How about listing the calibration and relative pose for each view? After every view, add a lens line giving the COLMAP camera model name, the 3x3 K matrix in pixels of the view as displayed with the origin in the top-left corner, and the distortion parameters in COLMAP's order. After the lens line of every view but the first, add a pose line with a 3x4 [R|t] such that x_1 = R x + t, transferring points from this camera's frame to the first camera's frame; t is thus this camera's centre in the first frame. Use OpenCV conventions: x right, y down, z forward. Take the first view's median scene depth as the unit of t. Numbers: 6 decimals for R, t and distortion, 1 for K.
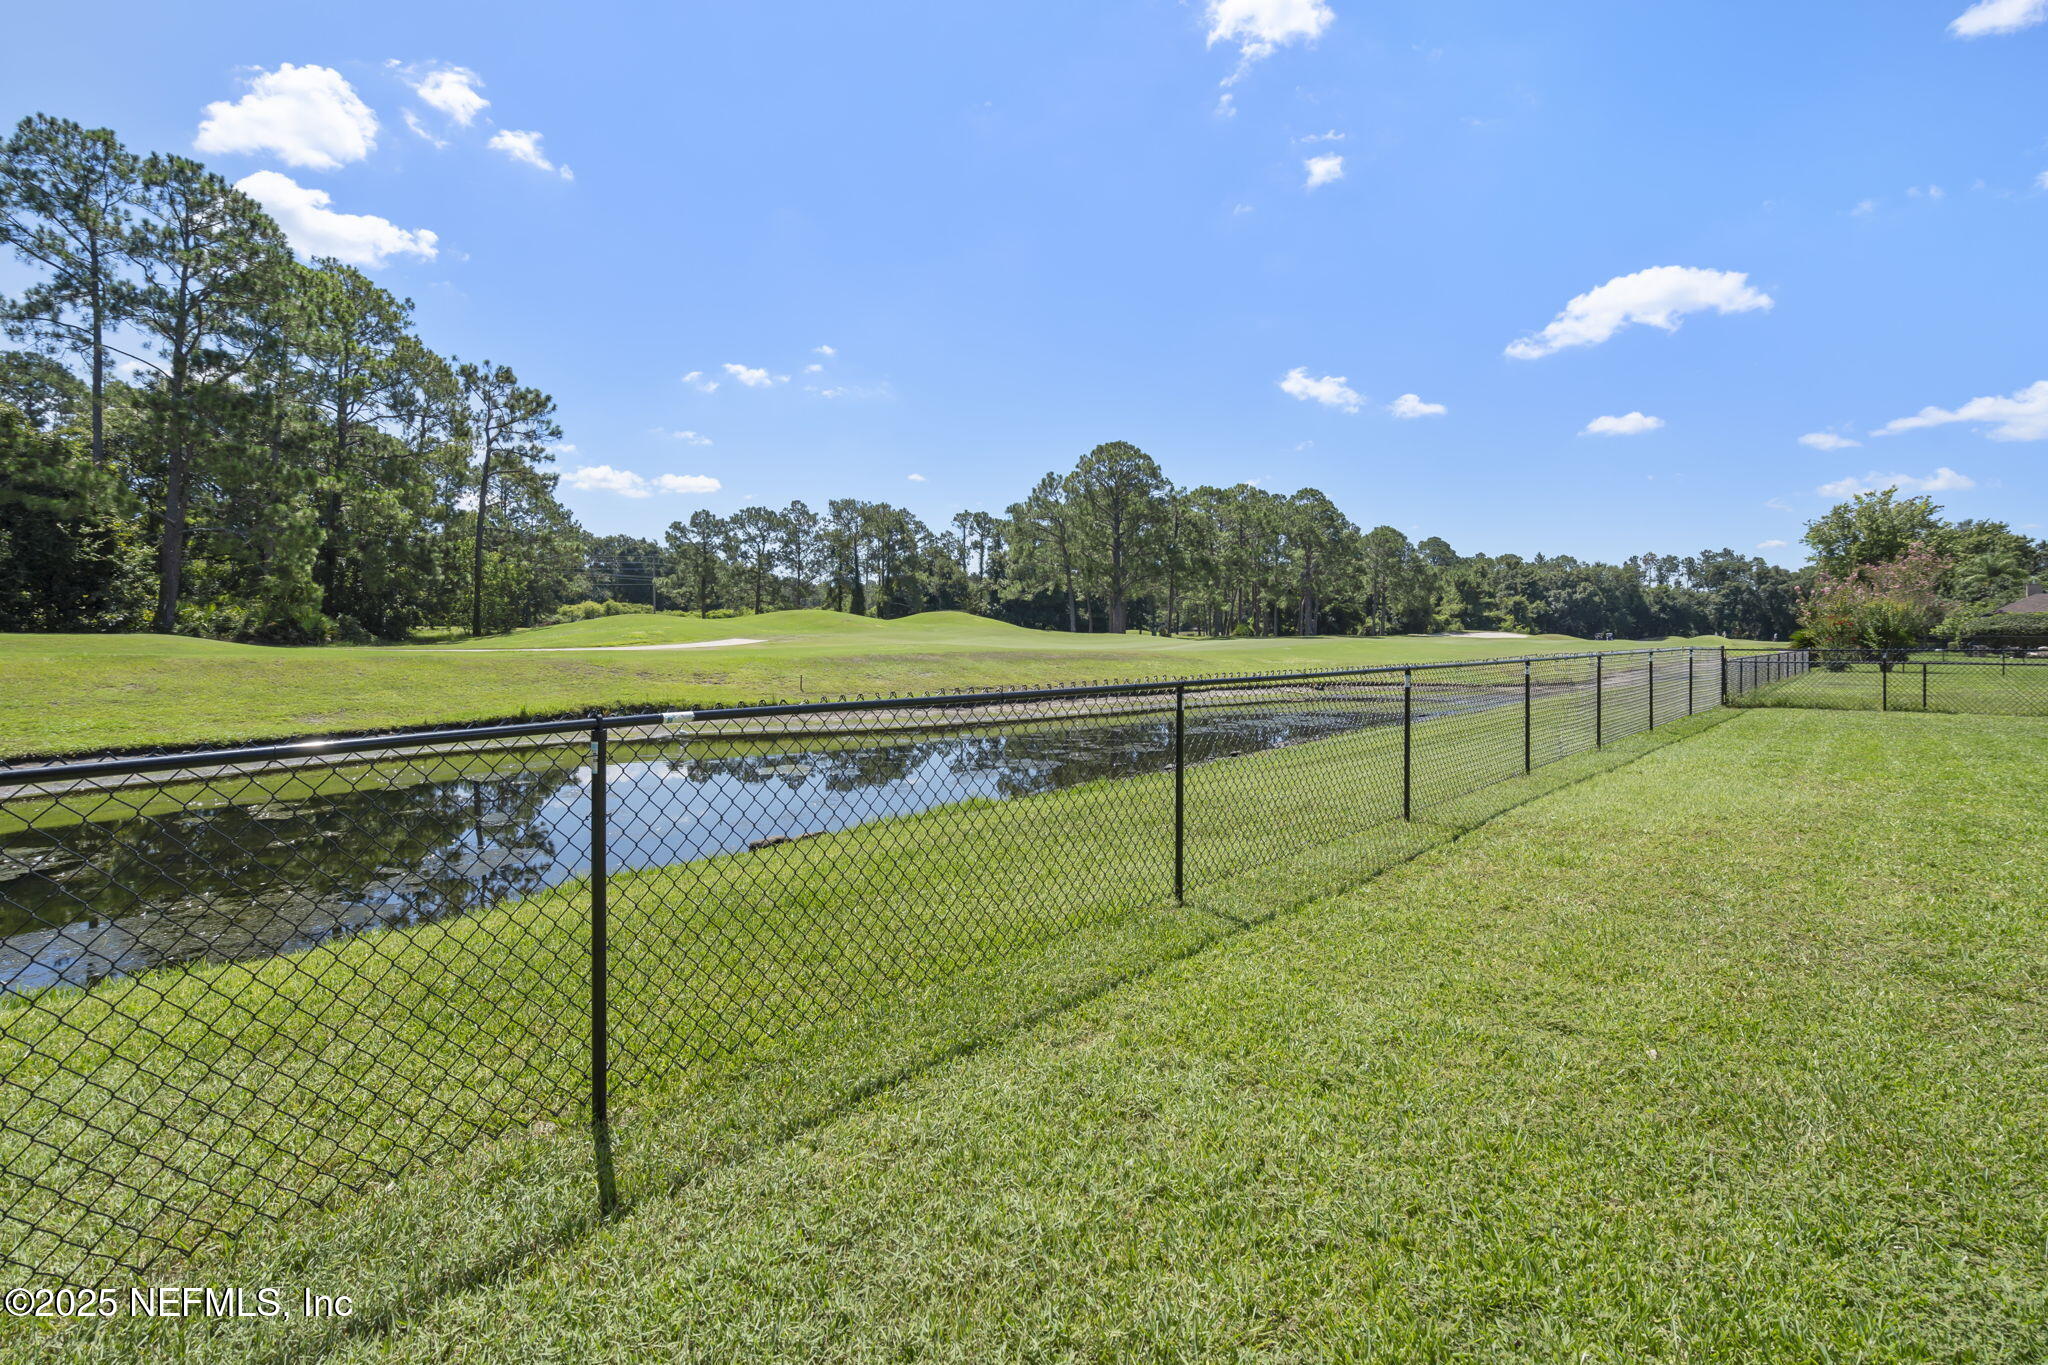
lens RADIAL K [[938.7, 0, 1024.5], [0, 938.7, 646.7], [0, 0, 1]] dist [-0.005154, 0.001586]
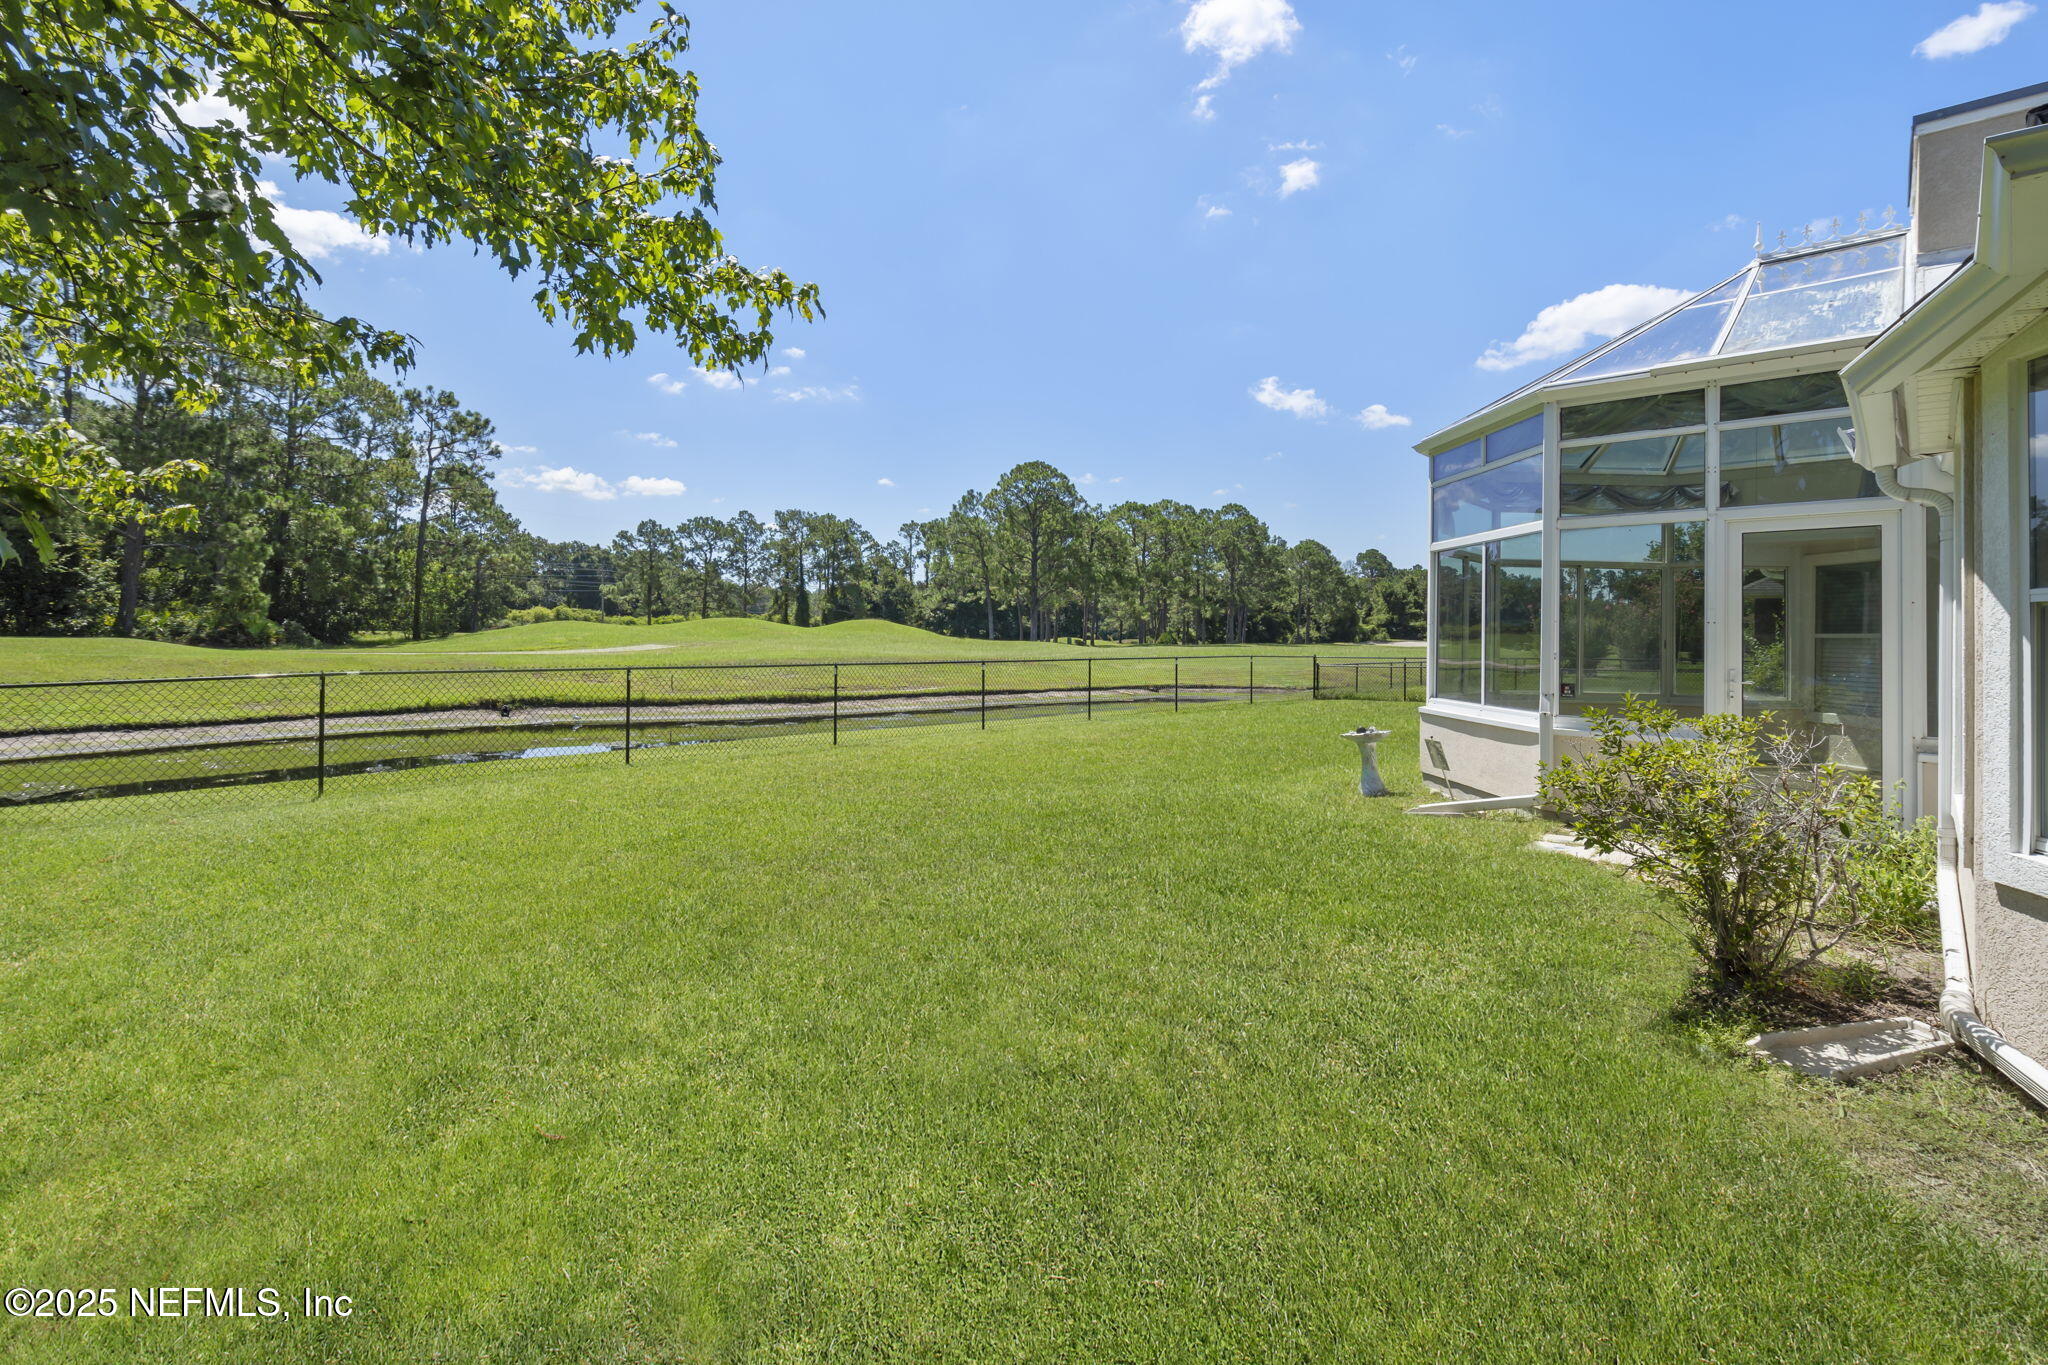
lens RADIAL K [[943.8, 0, 1024.9], [0, 943.8, 637.0], [0, 0, 1]] dist [-0.001667, -0.000269]
pose [[0.999575, 0.005510, 0.028637, 0.096296], [-0.005018, 0.999839, -0.017220, 0.000090], [-0.028727, 0.017069, 0.999442, -0.119588]]
